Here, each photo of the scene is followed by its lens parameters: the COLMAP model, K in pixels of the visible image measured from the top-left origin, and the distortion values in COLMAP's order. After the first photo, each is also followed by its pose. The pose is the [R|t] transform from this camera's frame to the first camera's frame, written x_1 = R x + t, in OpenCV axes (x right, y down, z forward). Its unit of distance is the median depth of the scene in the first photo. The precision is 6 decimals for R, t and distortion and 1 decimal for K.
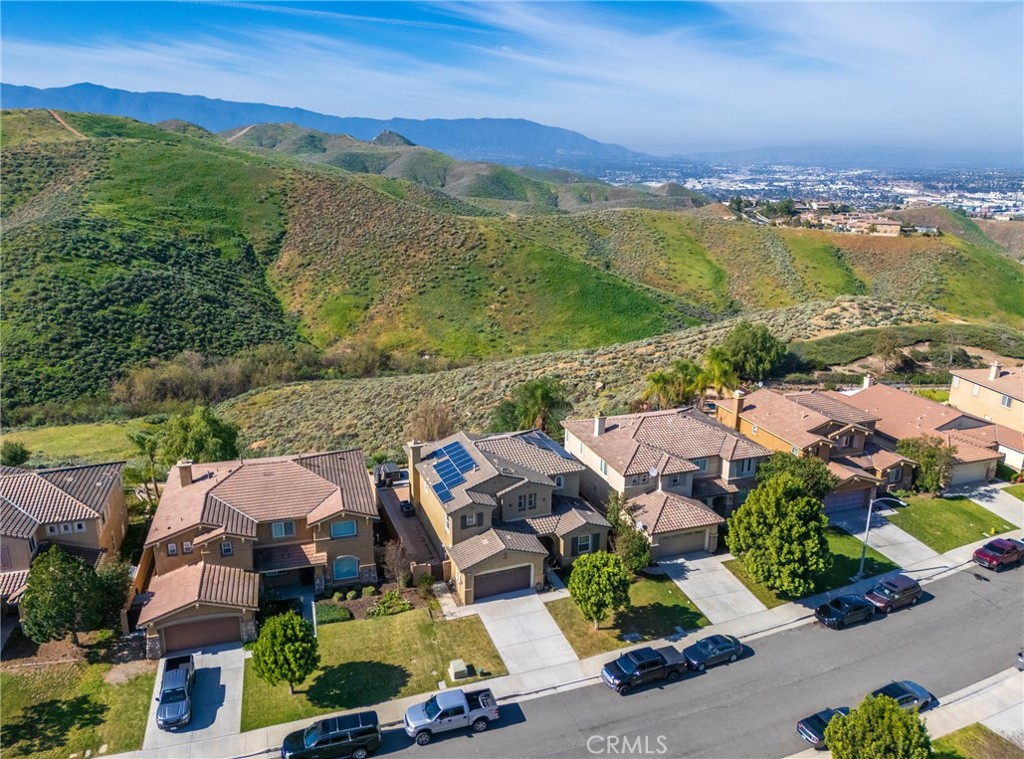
lens RADIAL K [[752.5, 0, 509.8], [0, 752.5, 412.0], [0, 0, 1]] dist [0.085266, -0.091321]
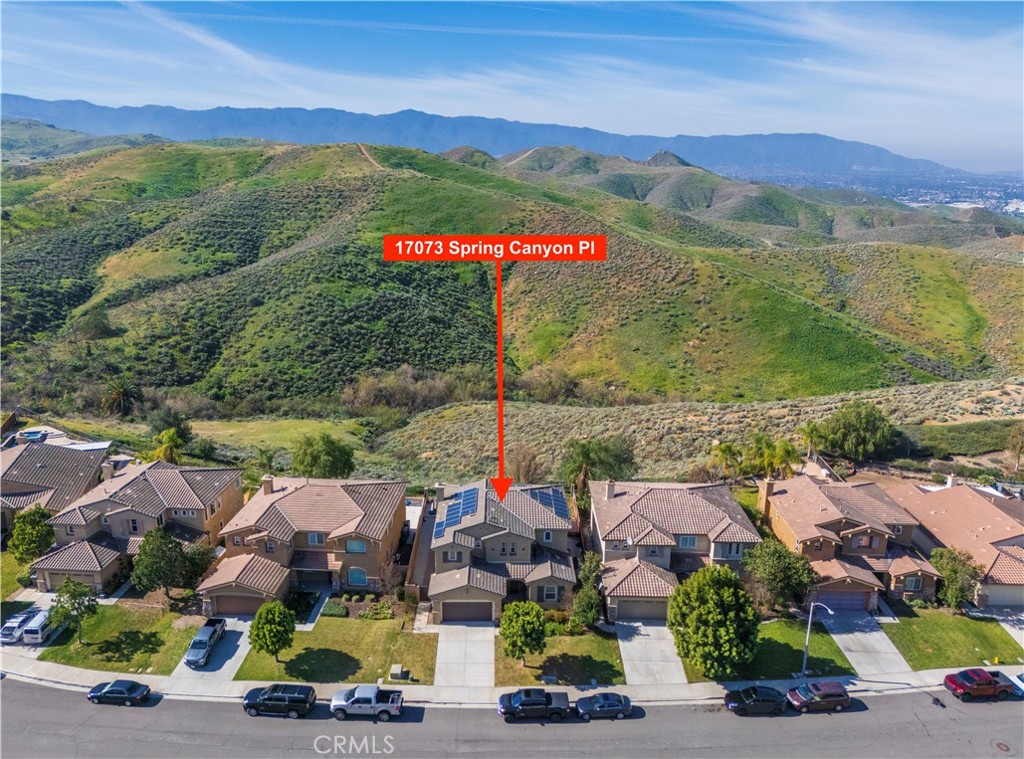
lens RADIAL K [[752.5, 0, 509.8], [0, 752.5, 412.0], [0, 0, 1]] dist [0.085266, -0.091321]
pose [[0.937838, 0.109193, -0.329448, 0.181578], [-0.114813, 0.993384, 0.002414, -0.045217], [0.327532, 0.035561, 0.944171, -0.060368]]
